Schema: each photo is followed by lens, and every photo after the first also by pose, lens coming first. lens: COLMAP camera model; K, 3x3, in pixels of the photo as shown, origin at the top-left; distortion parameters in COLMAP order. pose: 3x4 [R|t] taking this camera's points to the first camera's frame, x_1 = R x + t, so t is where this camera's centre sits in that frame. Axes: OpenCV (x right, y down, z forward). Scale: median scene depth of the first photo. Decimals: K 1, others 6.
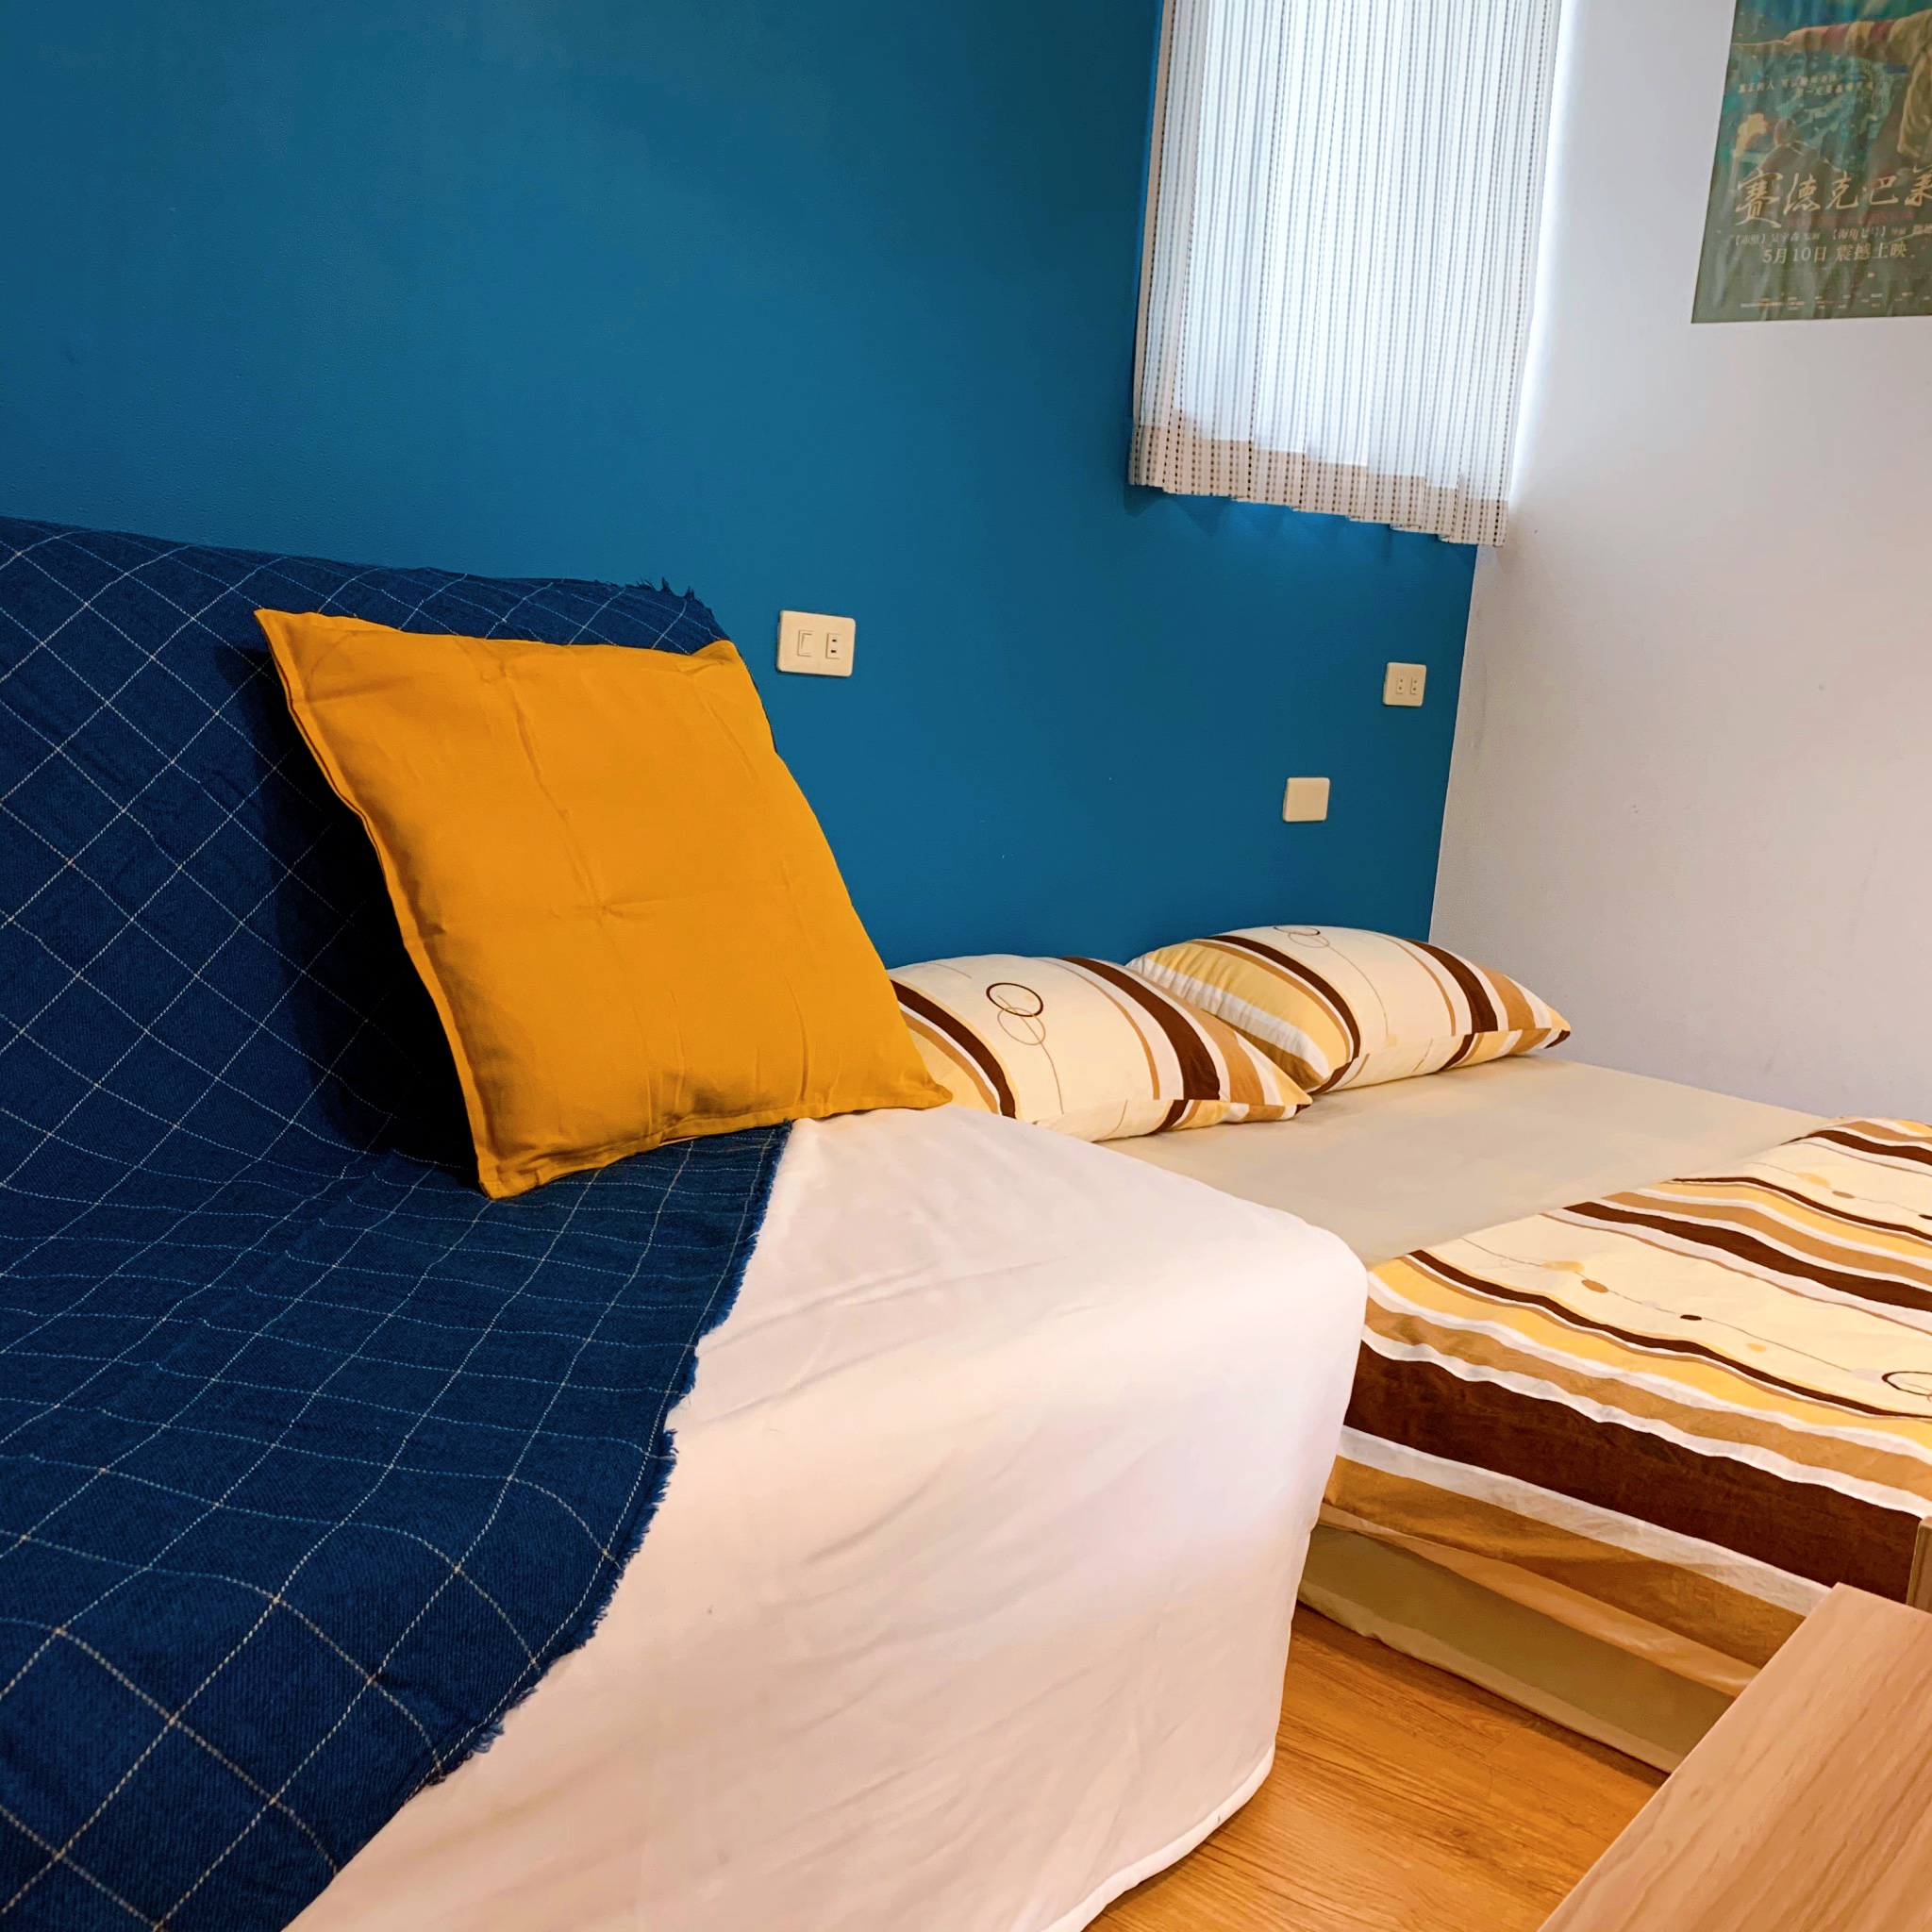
lens RADIAL K [[2152.2, 0, 957.7], [0, 2152.2, 989.1], [0, 0, 1]] dist [0.255894, -0.838305]
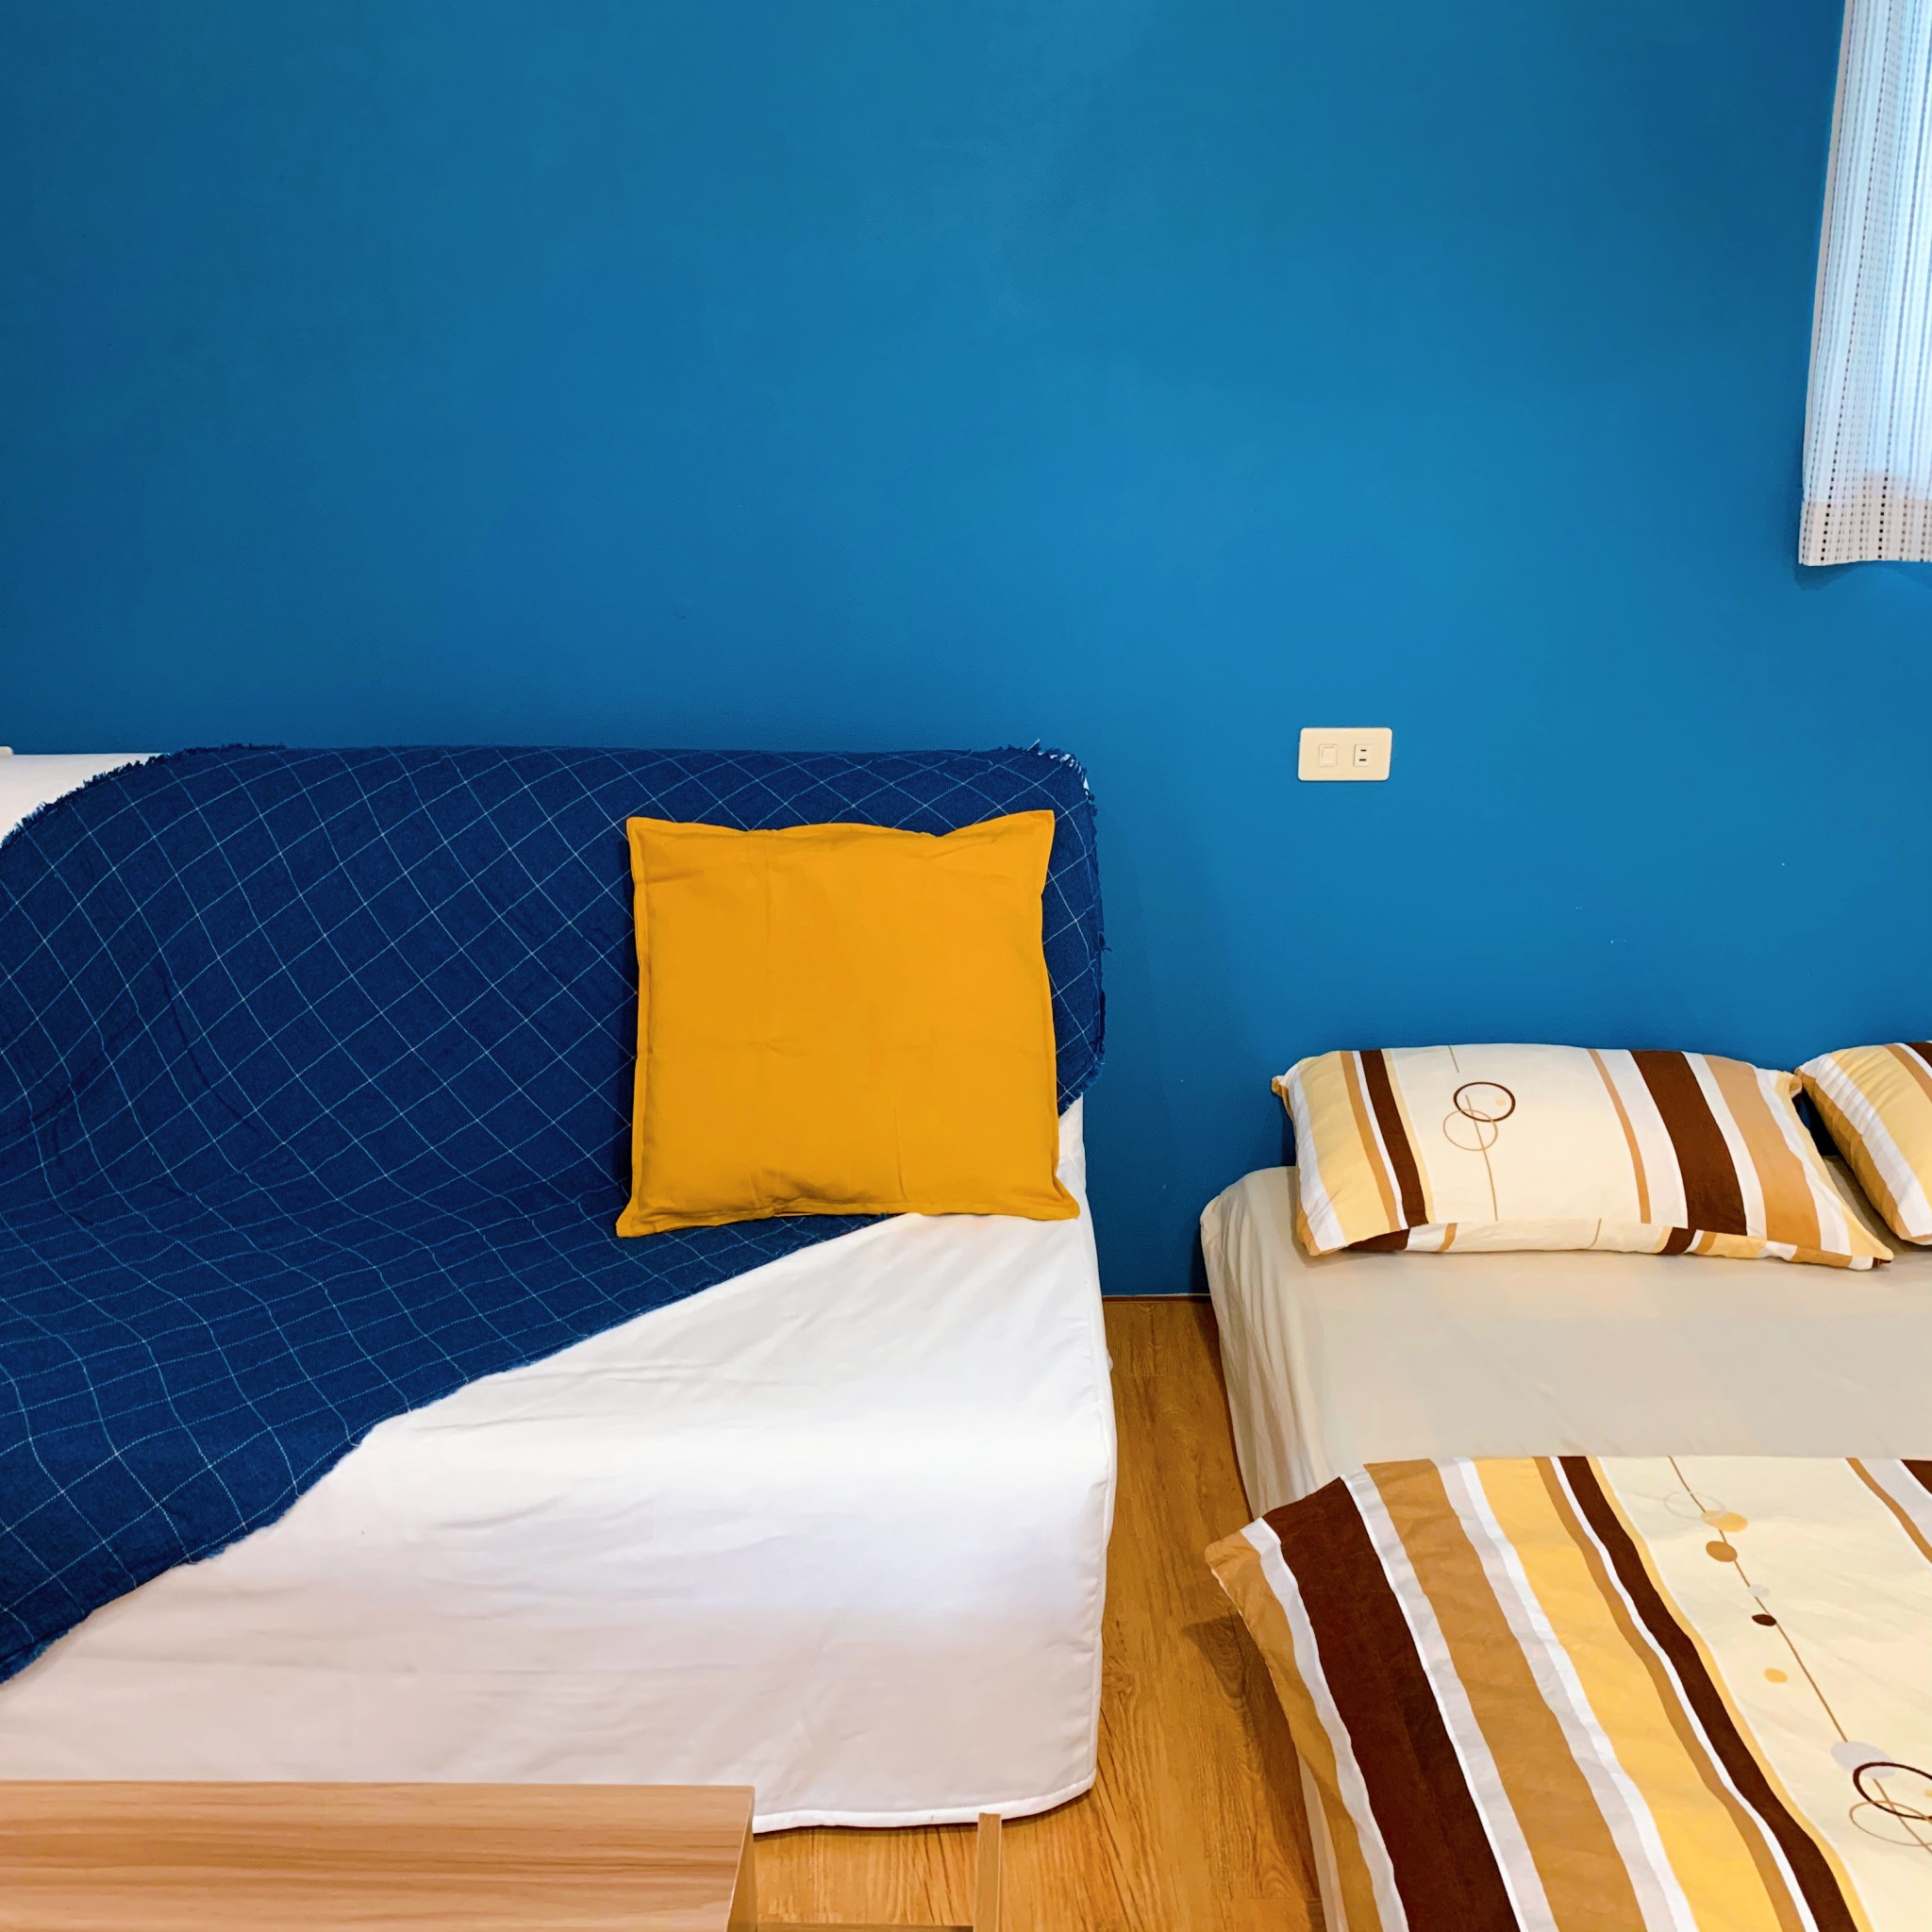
lens RADIAL K [[2152.2, 0, 957.7], [0, 2152.2, 989.1], [0, 0, 1]] dist [0.255894, -0.838305]
pose [[0.601068, 0.162857, -0.782428, 1.028197], [-0.042966, 0.984187, 0.171845, -0.325940], [0.798042, -0.069673, 0.598561, 0.247562]]
